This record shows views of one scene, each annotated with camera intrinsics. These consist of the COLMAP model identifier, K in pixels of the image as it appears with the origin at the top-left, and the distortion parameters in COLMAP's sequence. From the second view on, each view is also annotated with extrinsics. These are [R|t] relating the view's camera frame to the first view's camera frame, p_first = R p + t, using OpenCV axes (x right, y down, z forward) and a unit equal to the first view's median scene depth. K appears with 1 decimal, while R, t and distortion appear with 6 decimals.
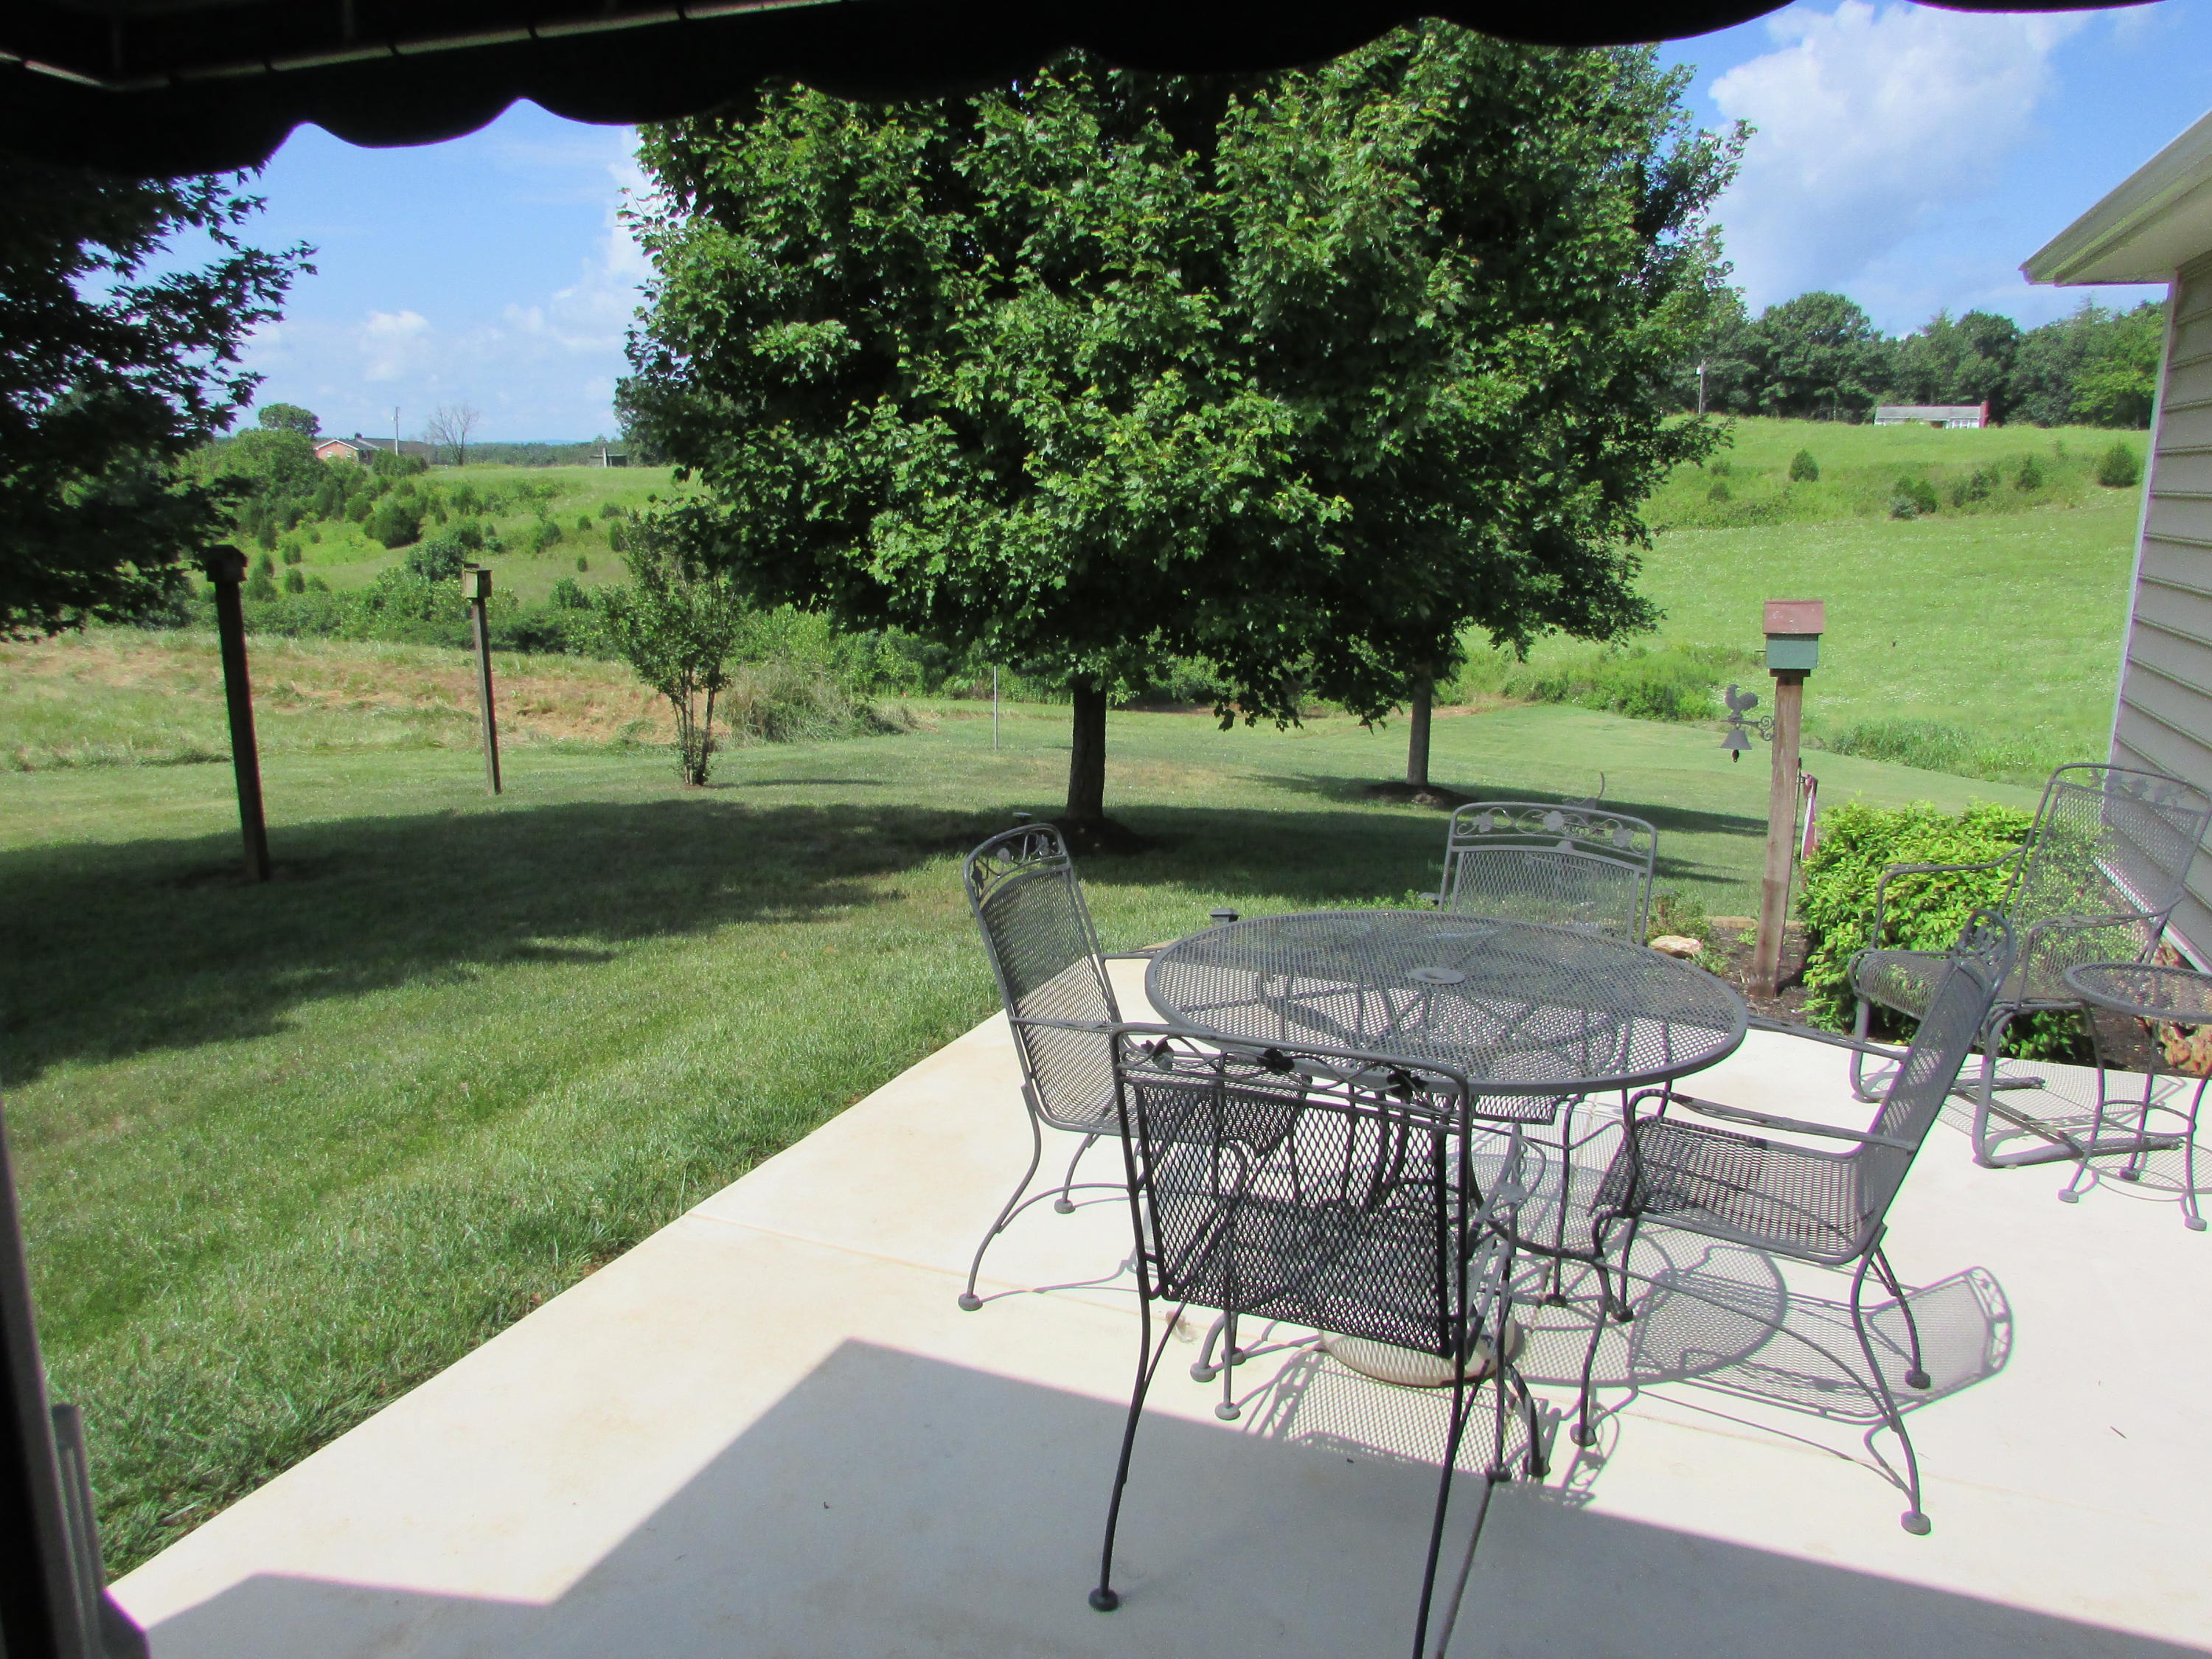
lens RADIAL K [[1618.7, 0, 1115.7], [0, 1618.7, 823.9], [0, 0, 1]] dist [-0.037867, 0.016539]
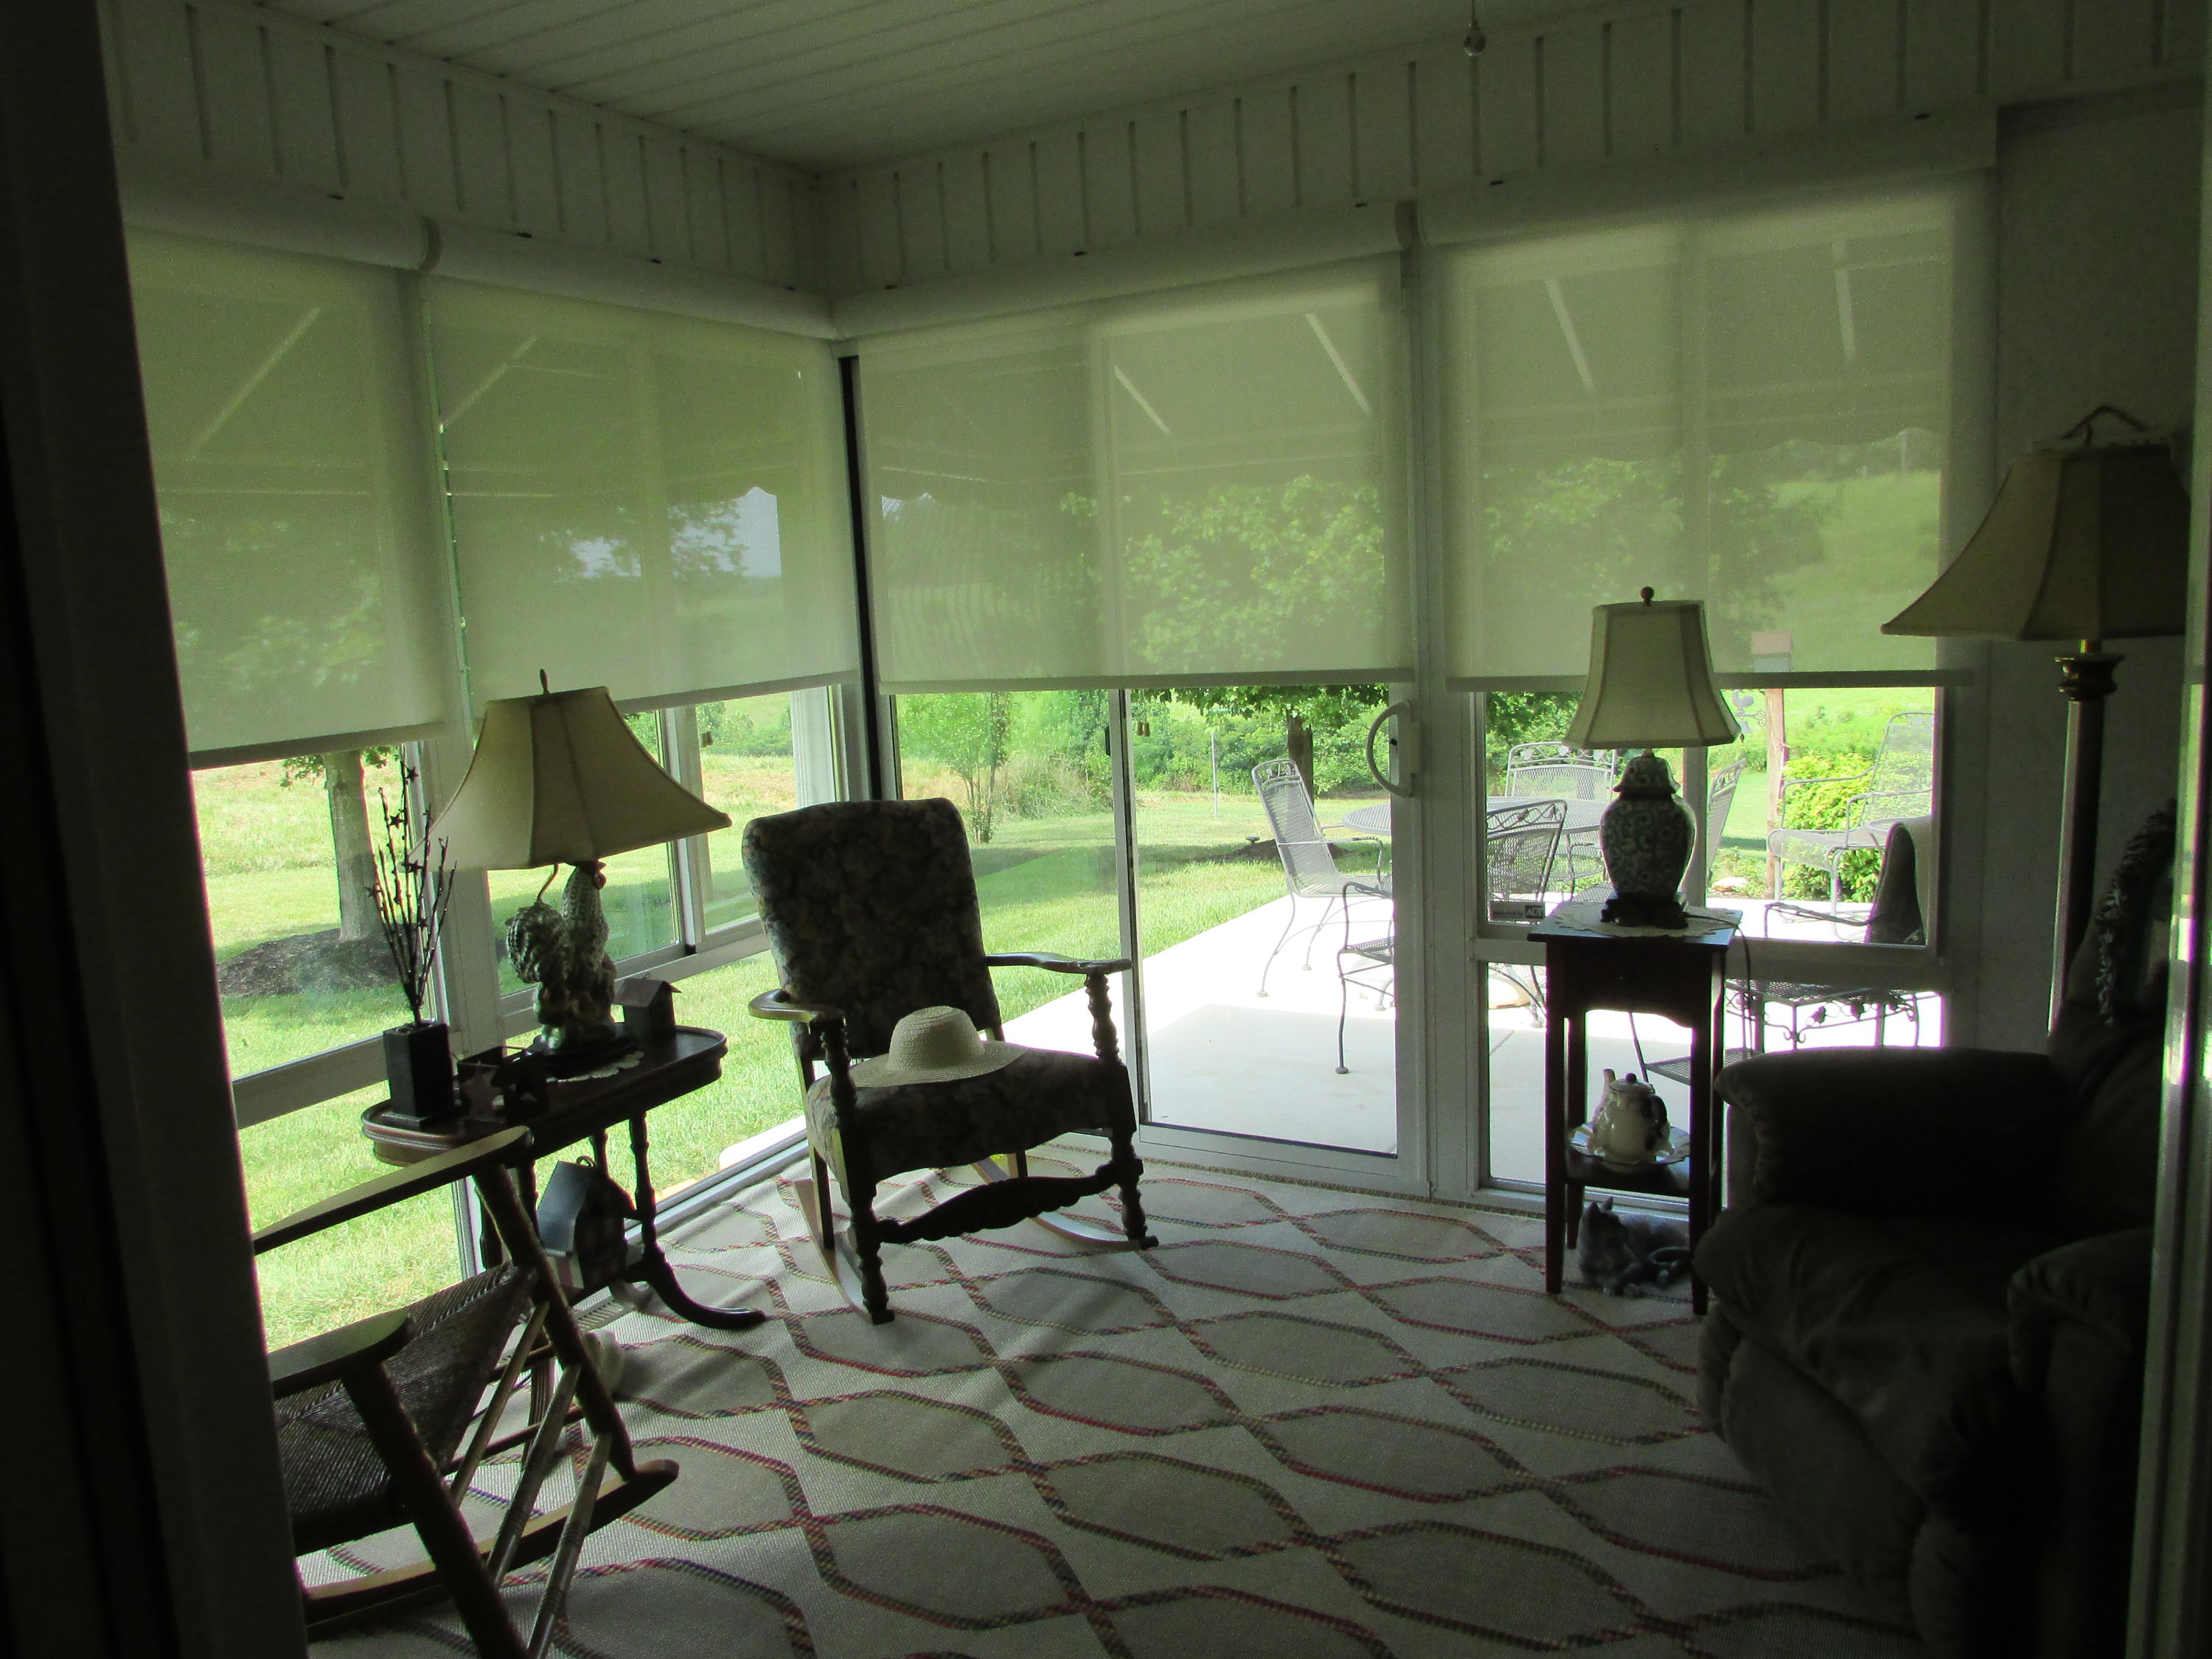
lens RADIAL K [[1618.7, 0, 1116.3], [0, 1618.7, 832.9], [0, 0, 1]] dist [-0.037867, 0.016539]
pose [[0.991219, -0.044331, -0.124578, -0.004539], [0.037188, 0.997560, -0.059090, 0.082490], [0.126894, 0.053938, 0.990449, -0.401658]]
